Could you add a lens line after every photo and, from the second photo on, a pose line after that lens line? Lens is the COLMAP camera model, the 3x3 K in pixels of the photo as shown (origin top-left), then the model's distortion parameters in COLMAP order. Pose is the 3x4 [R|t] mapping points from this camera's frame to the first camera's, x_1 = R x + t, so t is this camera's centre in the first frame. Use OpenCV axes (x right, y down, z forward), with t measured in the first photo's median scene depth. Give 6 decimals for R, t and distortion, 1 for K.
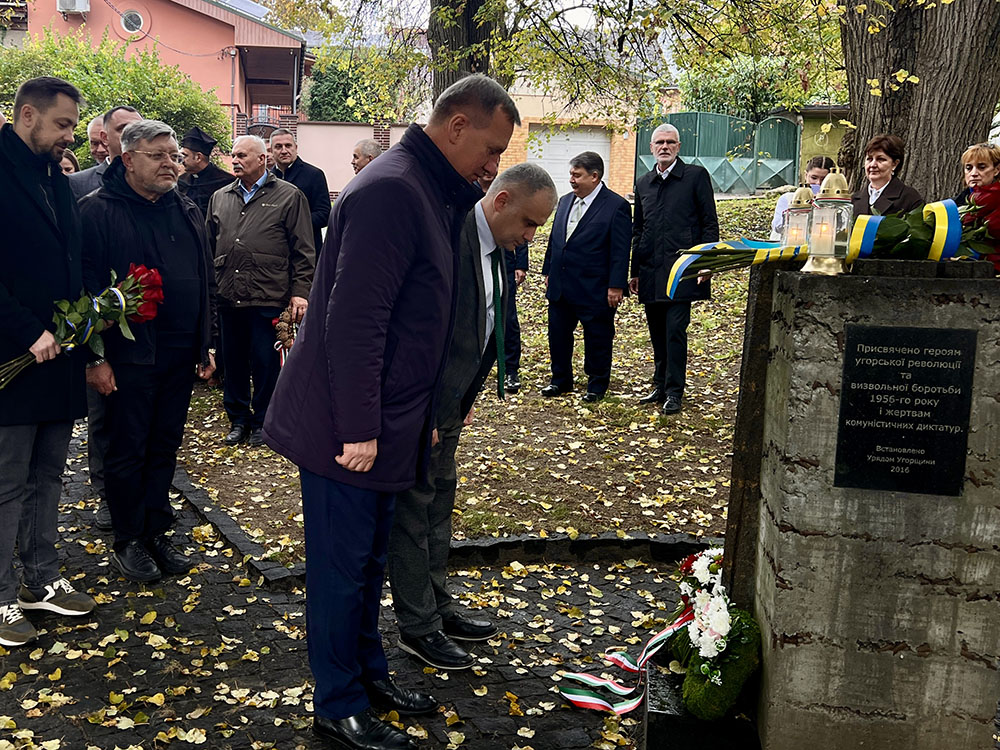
lens RADIAL K [[1044.1, 0, 384.6], [0, 1044.1, 358.1], [0, 0, 1]] dist [0.051341, -0.058113]
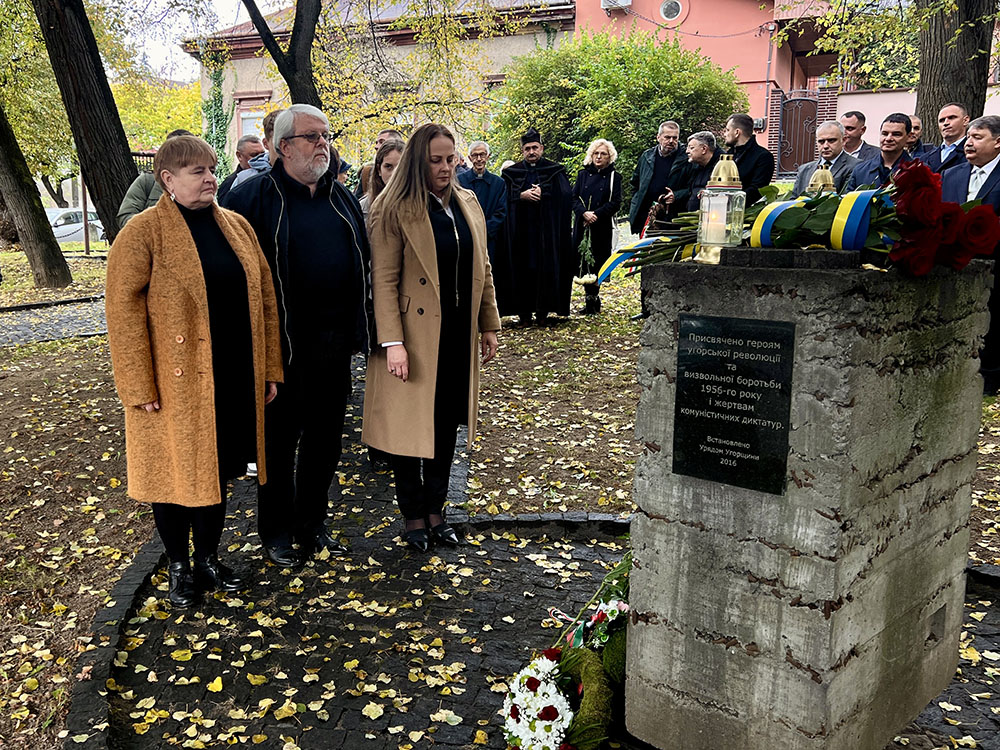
lens RADIAL K [[1044.1, 0, 384.6], [0, 1044.1, 358.1], [0, 0, 1]] dist [0.051341, -0.058113]
pose [[0.847369, 0.051896, -0.528462, 0.725627], [-0.036862, 0.998561, 0.038954, -0.017604], [0.529723, -0.013528, 0.848063, -0.002019]]
